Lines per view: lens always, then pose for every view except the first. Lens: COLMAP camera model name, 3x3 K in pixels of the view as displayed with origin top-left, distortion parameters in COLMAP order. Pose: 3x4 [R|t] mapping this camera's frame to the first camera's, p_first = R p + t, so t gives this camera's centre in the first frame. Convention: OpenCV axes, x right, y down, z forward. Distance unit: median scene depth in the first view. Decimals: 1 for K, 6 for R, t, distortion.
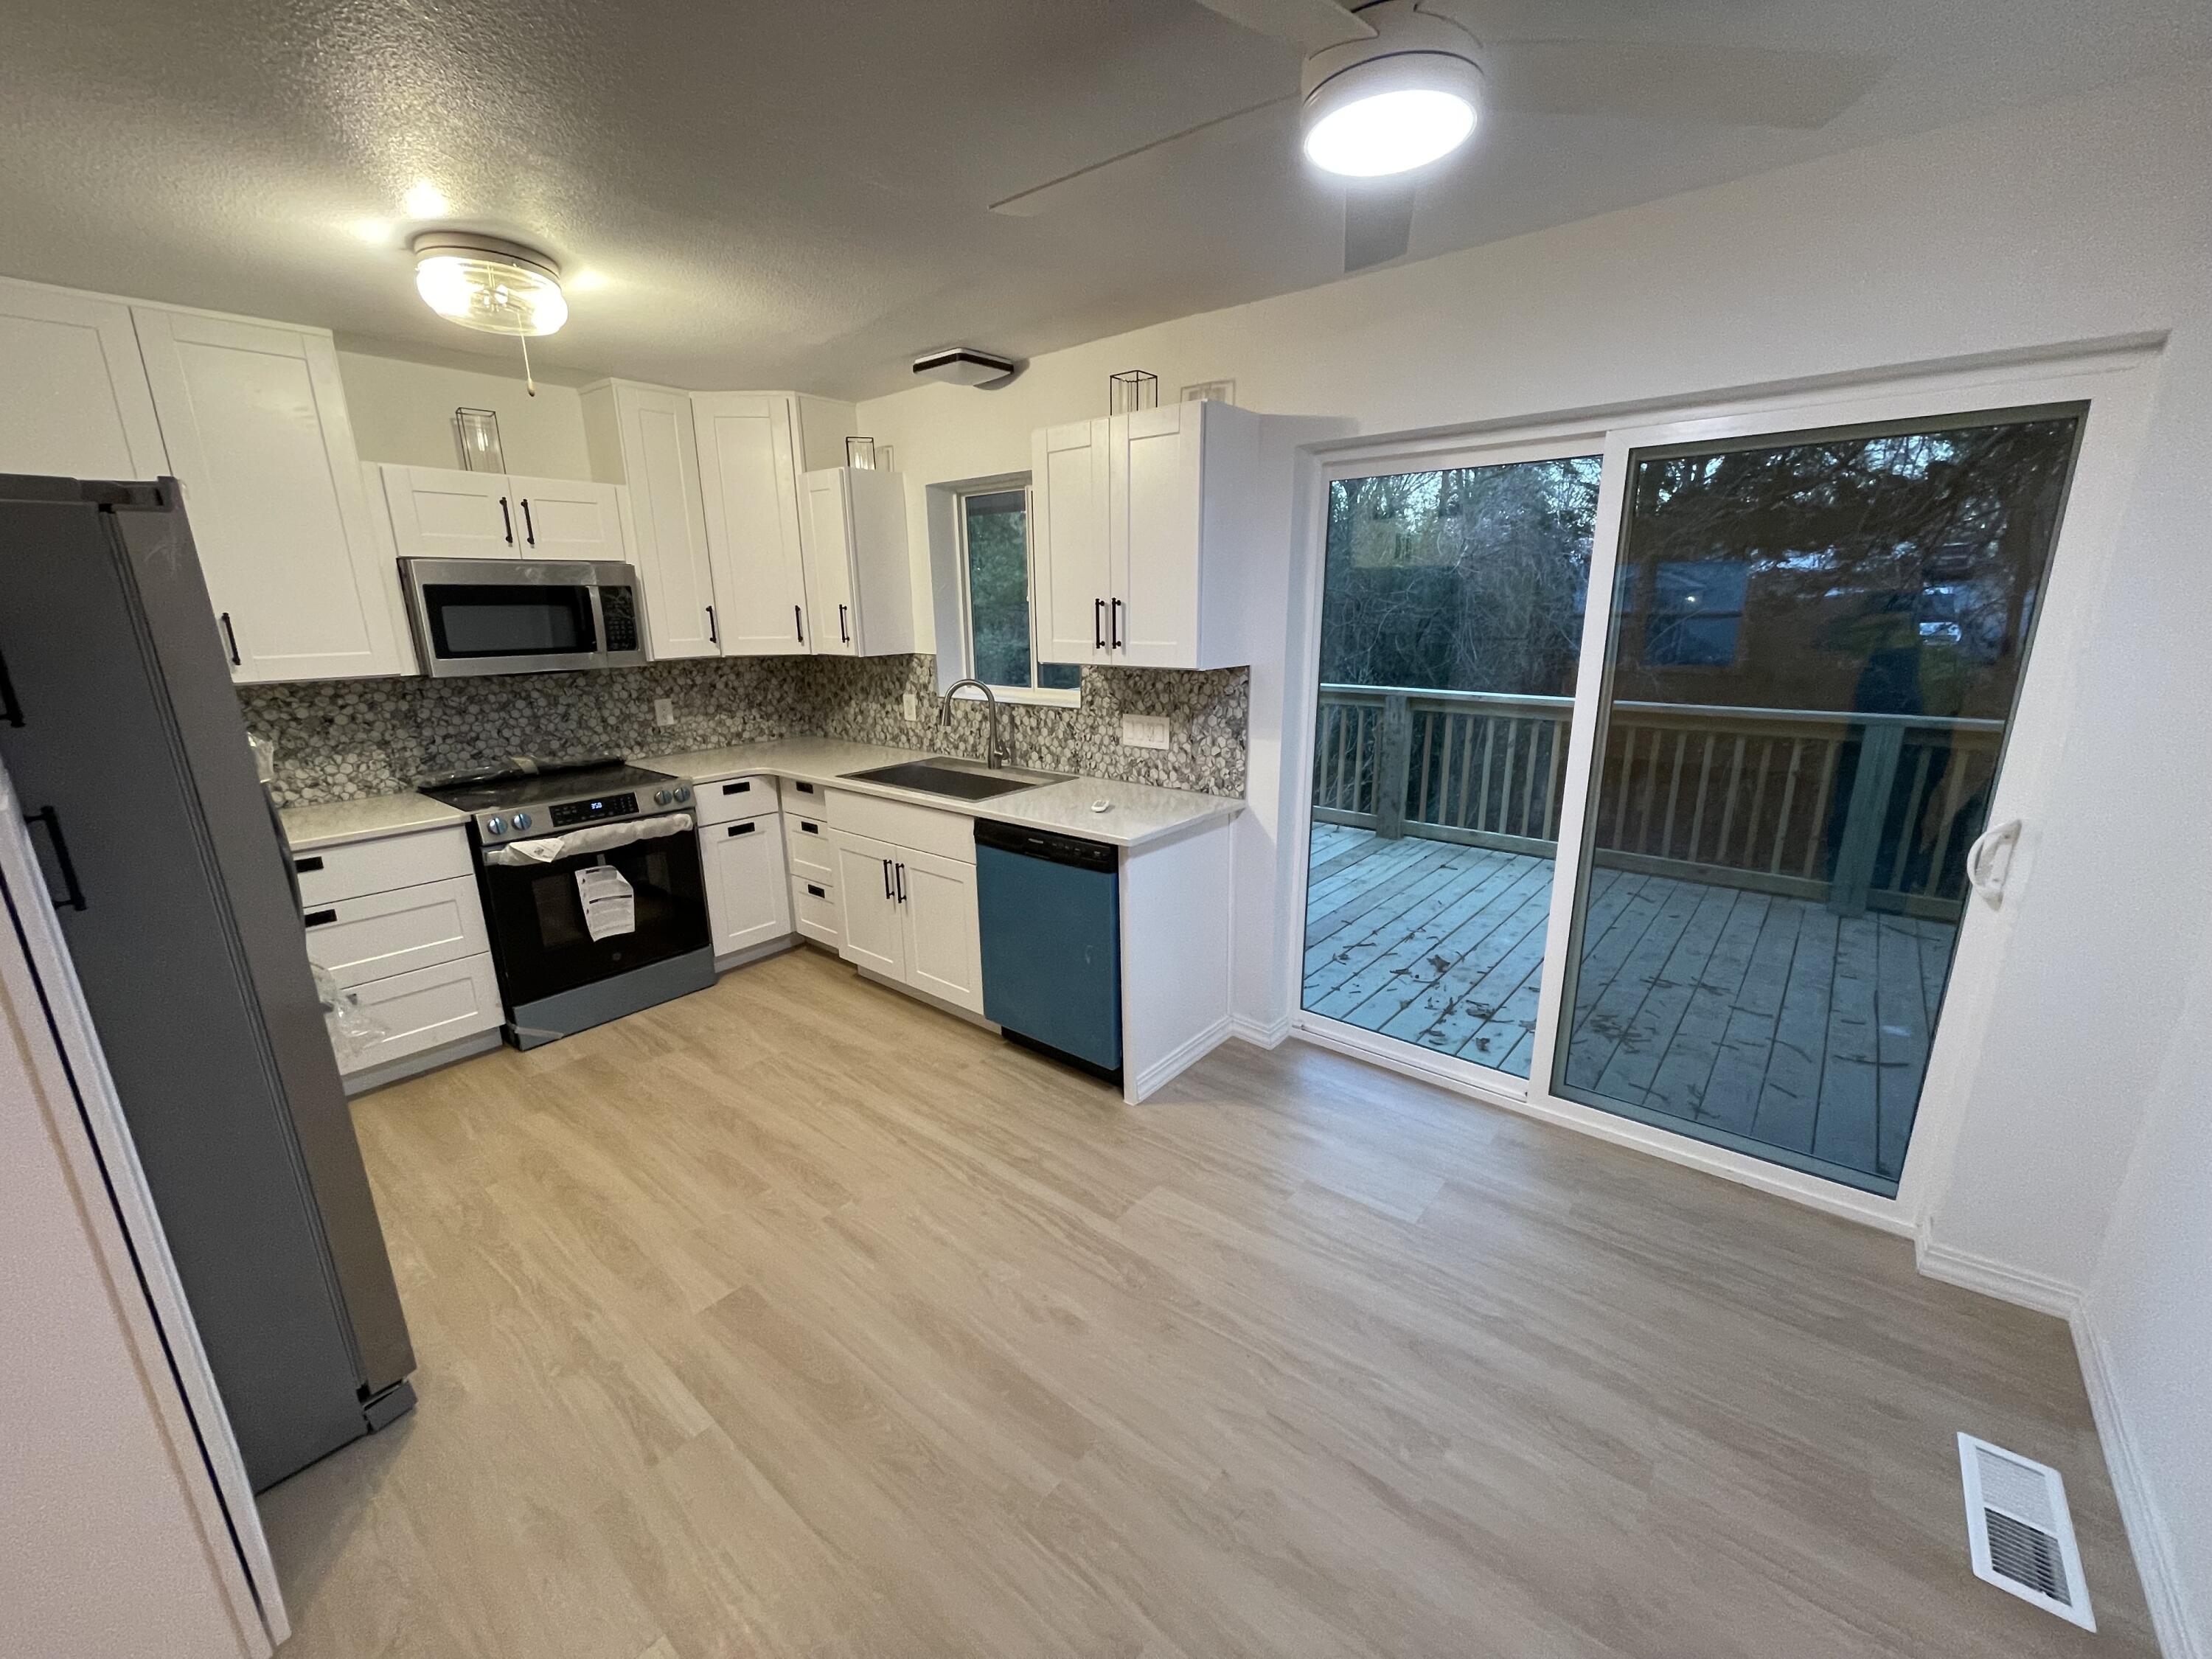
lens RADIAL K [[885.6, 0, 1112.8], [0, 885.6, 832.9], [0, 0, 1]] dist [-0.007869, -0.000096]
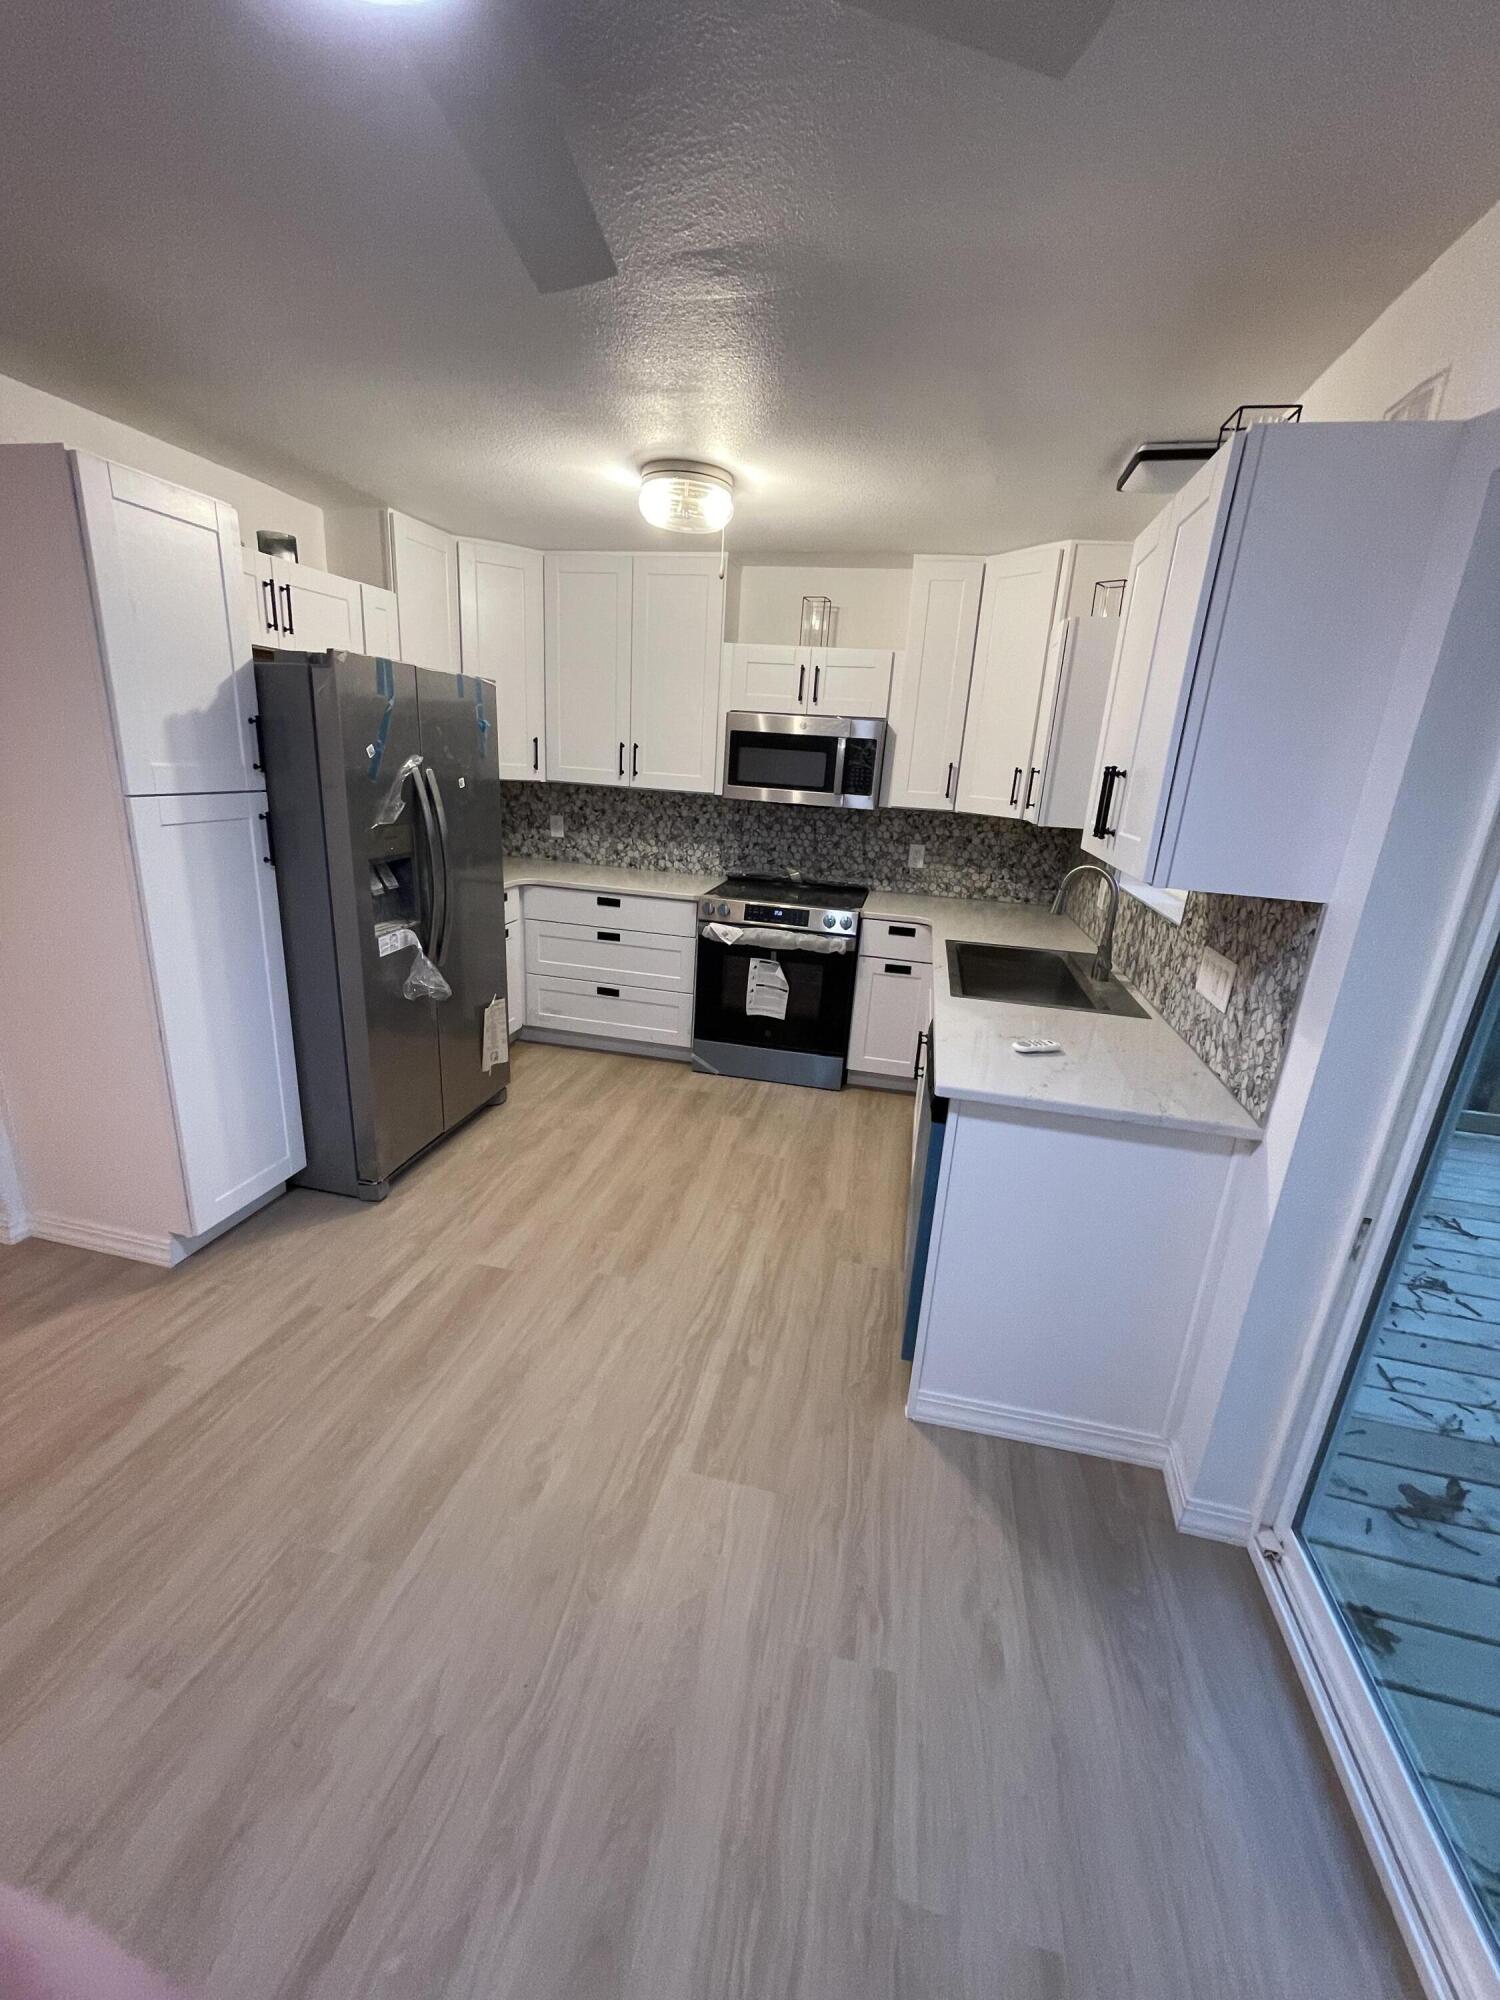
lens RADIAL K [[800.7, 0, 750.0], [0, 800.7, 1000.0], [0, 0, 1]] dist [-0.007869, -0.000096]
pose [[0.450181, 0.298810, -0.841457, 0.371284], [-0.288250, 0.940528, 0.179777, -0.102638], [0.845133, 0.161618, 0.509539, 0.393163]]
